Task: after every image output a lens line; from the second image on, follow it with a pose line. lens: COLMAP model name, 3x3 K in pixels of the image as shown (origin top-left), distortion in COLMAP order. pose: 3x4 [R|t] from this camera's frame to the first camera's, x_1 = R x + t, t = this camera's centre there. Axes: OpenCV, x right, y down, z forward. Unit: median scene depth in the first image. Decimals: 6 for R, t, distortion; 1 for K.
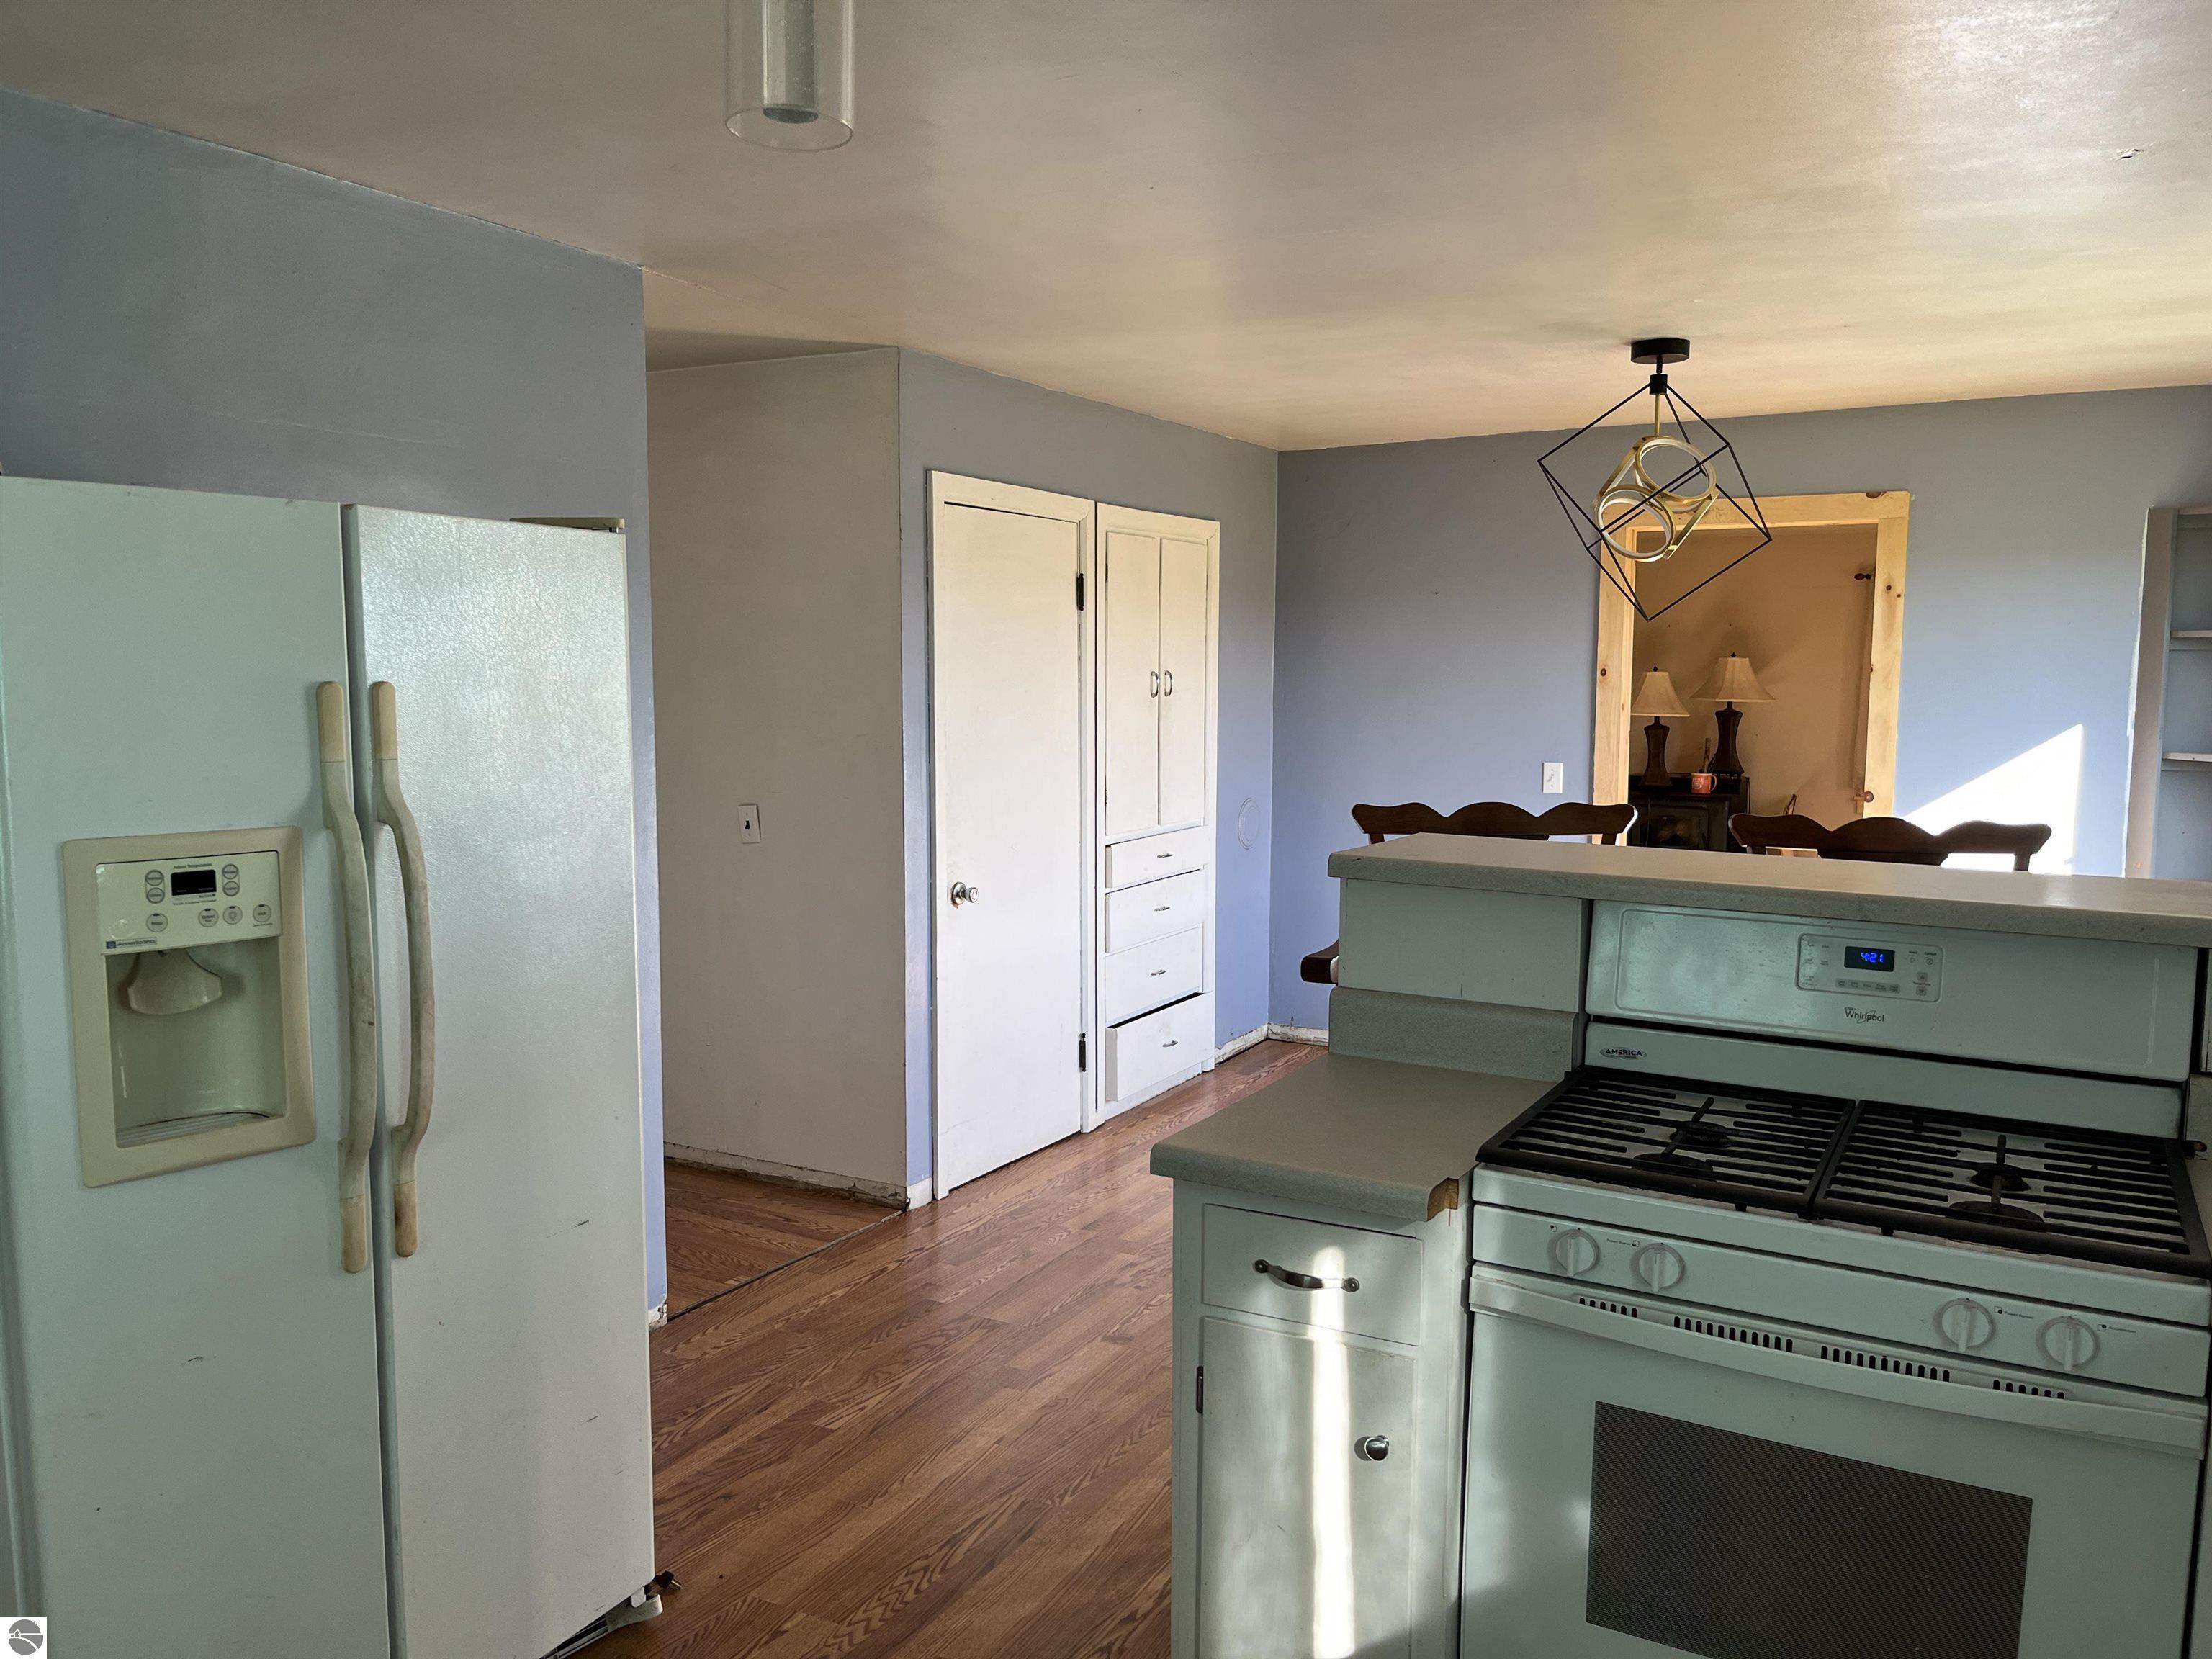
lens RADIAL K [[1666.5, 0, 1105.7], [0, 1666.5, 837.7], [0, 0, 1]] dist [0.010279, -0.017437]
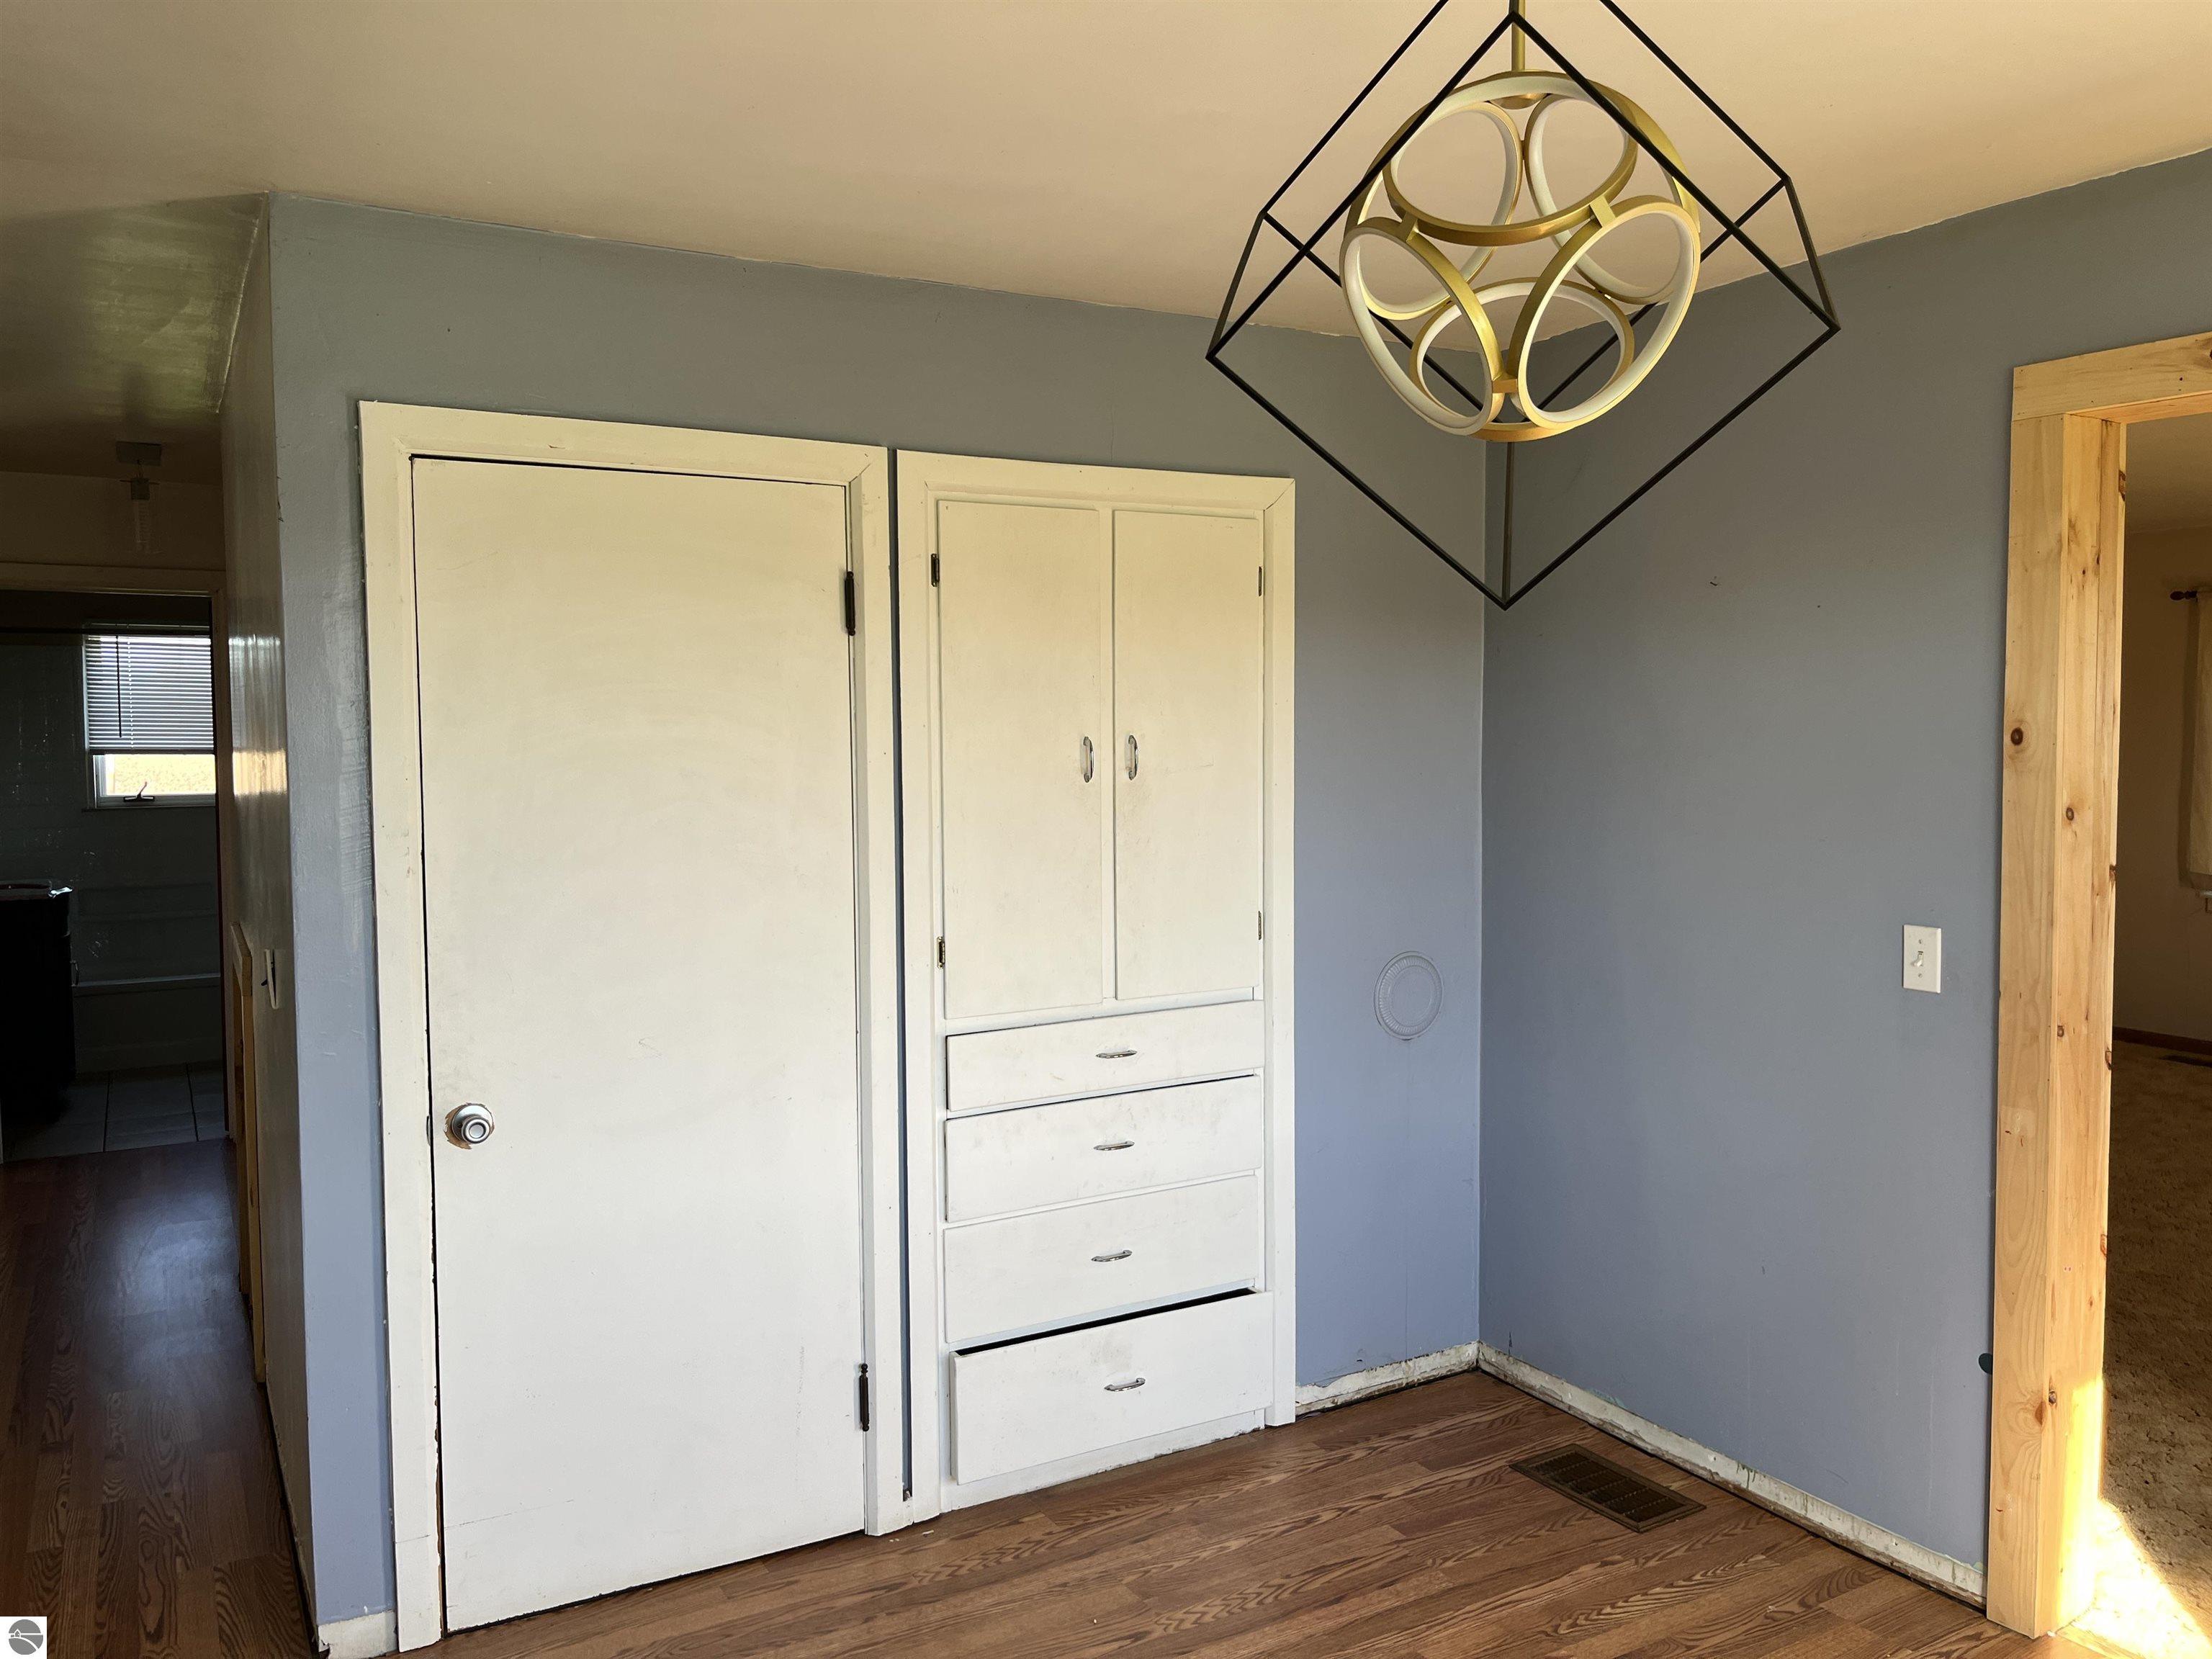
lens RADIAL K [[1666.5, 0, 1116.0], [0, 1666.5, 792.2], [0, 0, 1]] dist [0.010279, -0.017437]
pose [[0.854314, 0.015722, -0.519519, 0.332530], [-0.045541, 0.997962, -0.044690, -0.054094], [0.517758, 0.061838, 0.853290, 0.500684]]
